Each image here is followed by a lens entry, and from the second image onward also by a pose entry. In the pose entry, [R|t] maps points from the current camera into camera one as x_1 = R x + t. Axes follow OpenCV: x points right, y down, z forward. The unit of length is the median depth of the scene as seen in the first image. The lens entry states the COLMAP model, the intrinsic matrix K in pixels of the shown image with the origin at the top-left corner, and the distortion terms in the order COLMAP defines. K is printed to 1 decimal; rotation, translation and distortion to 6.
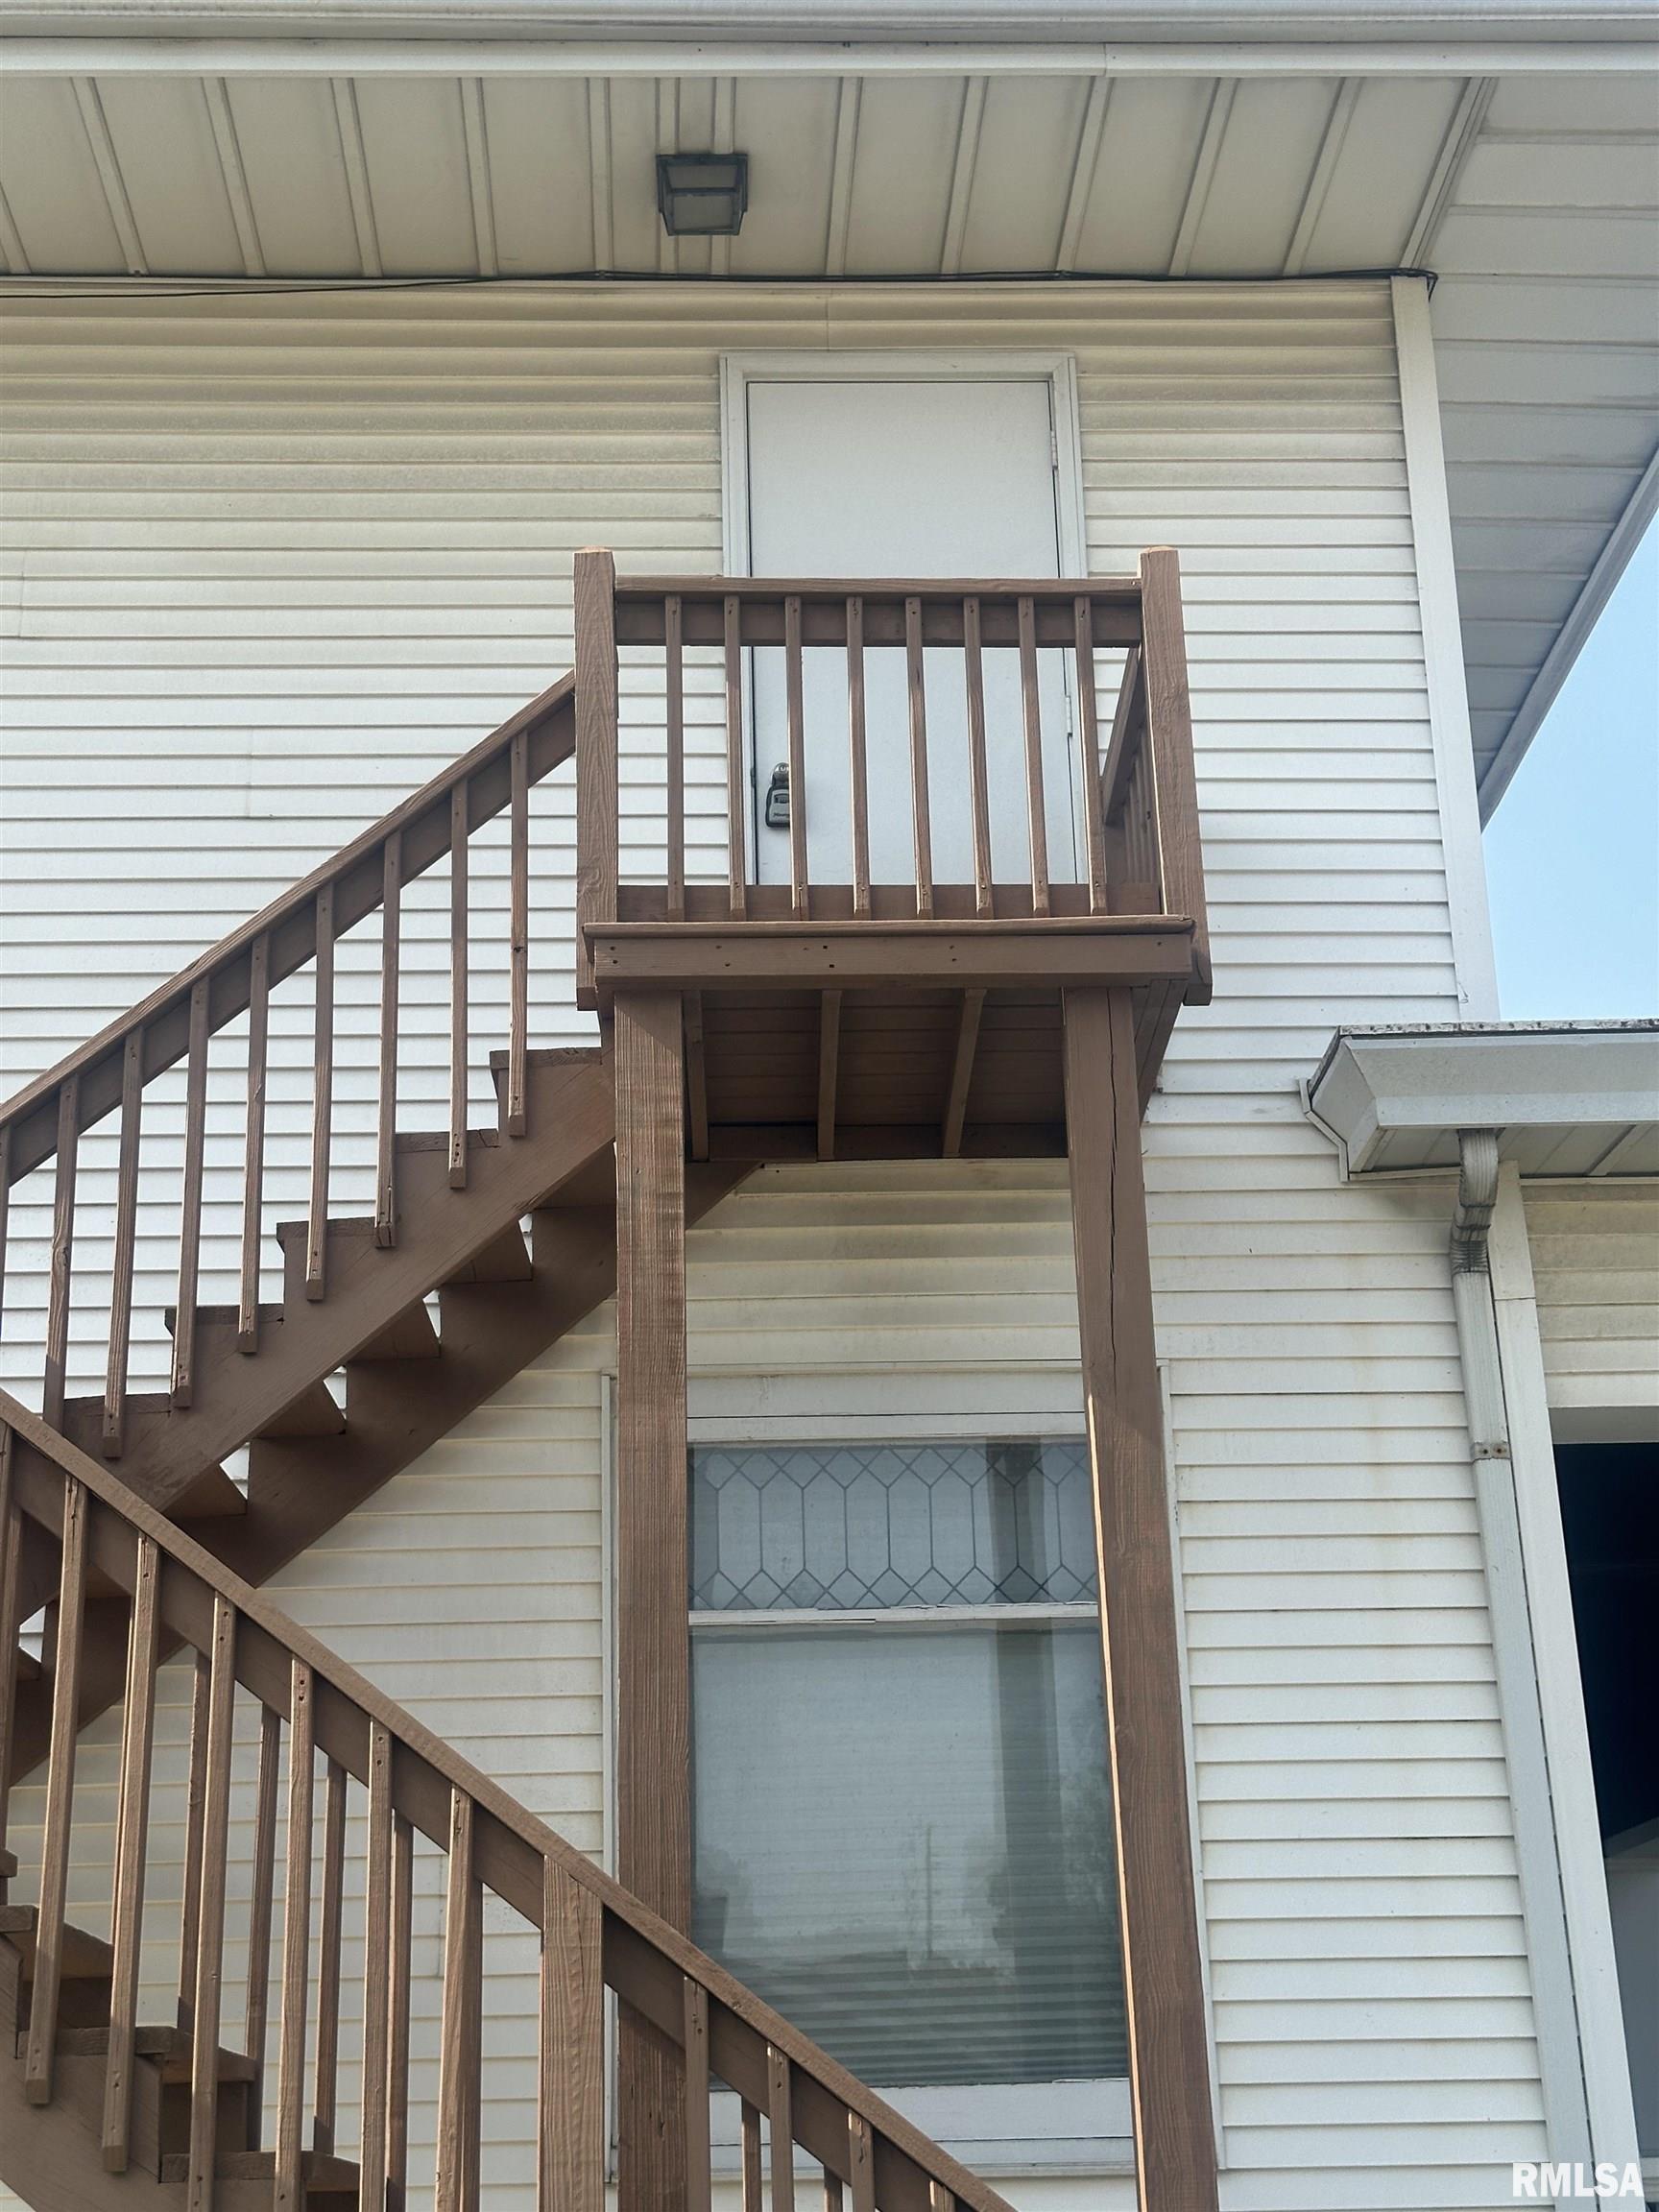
lens RADIAL K [[3139.4, 0, 829.5], [0, 3139.4, 1106.0], [0, 0, 1]] dist [0.115099, 0.123956]
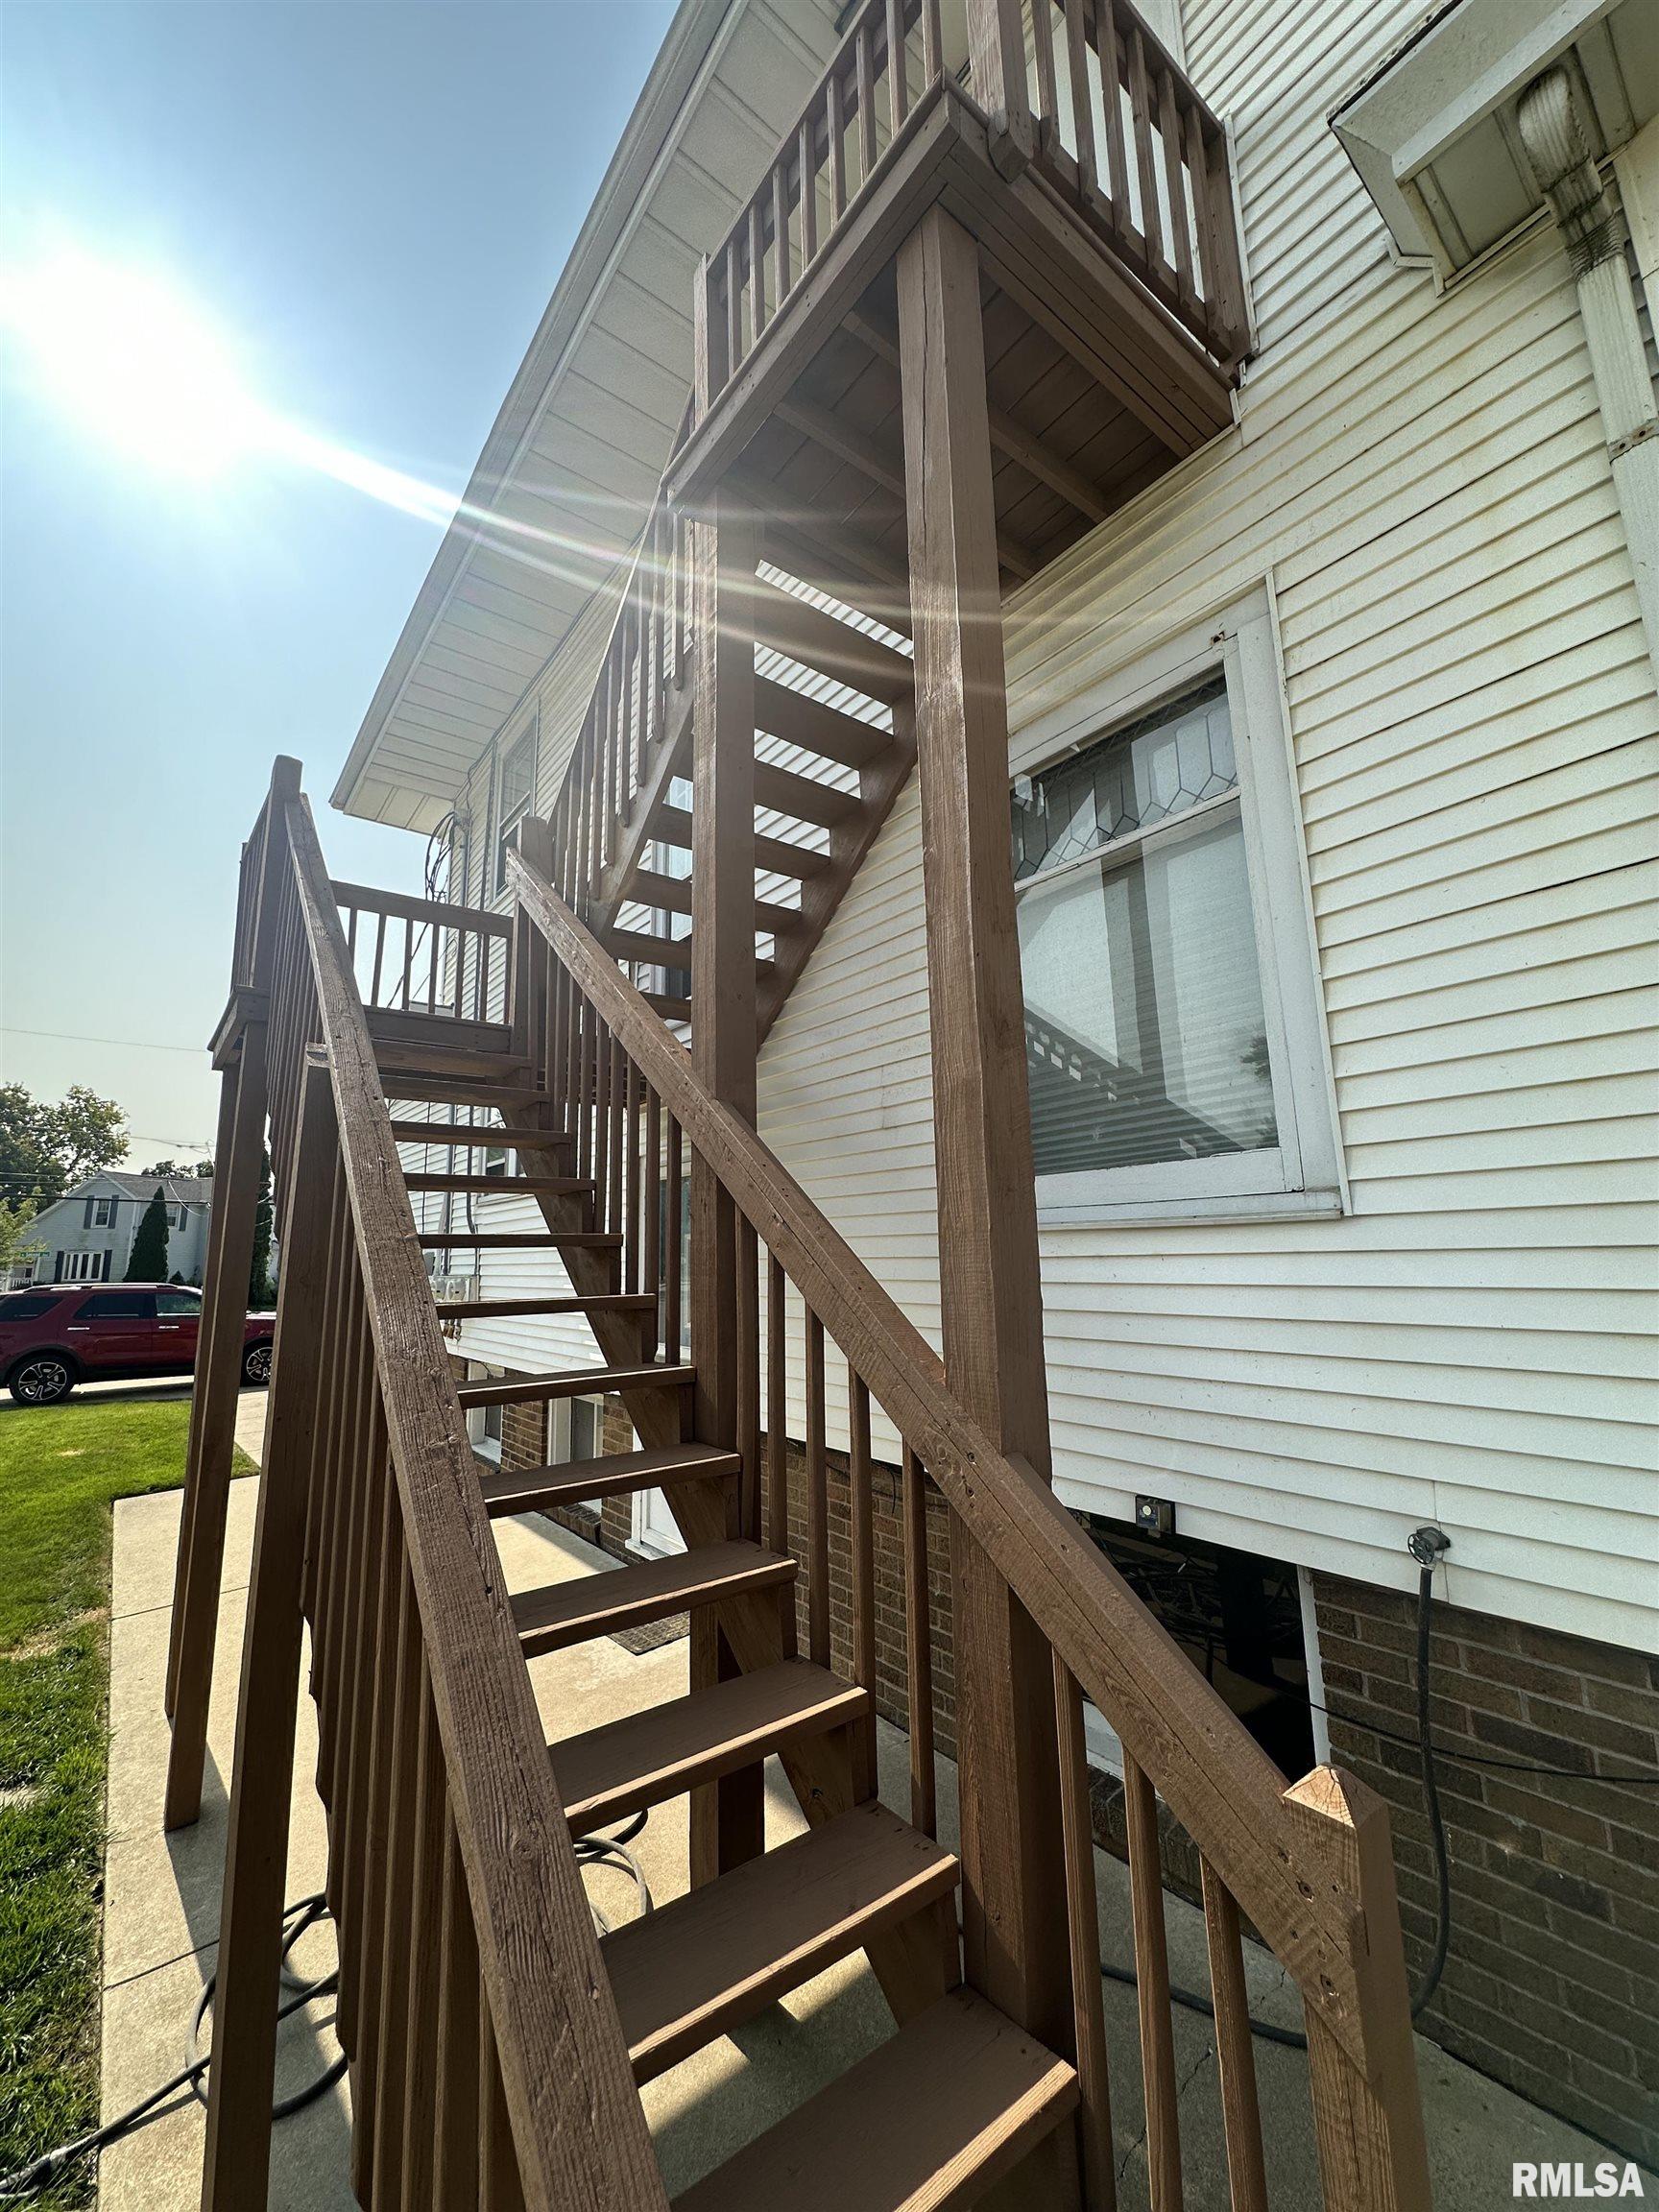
lens RADIAL K [[882.6, 0, 829.5], [0, 882.6, 1106.0], [0, 0, 1]] dist [-0.004240, 0.000783]
pose [[0.587073, -0.119825, -0.800617, 0.262084], [0.284923, 0.956289, 0.065803, 0.214676], [0.757736, -0.266745, 0.595553, 0.659663]]
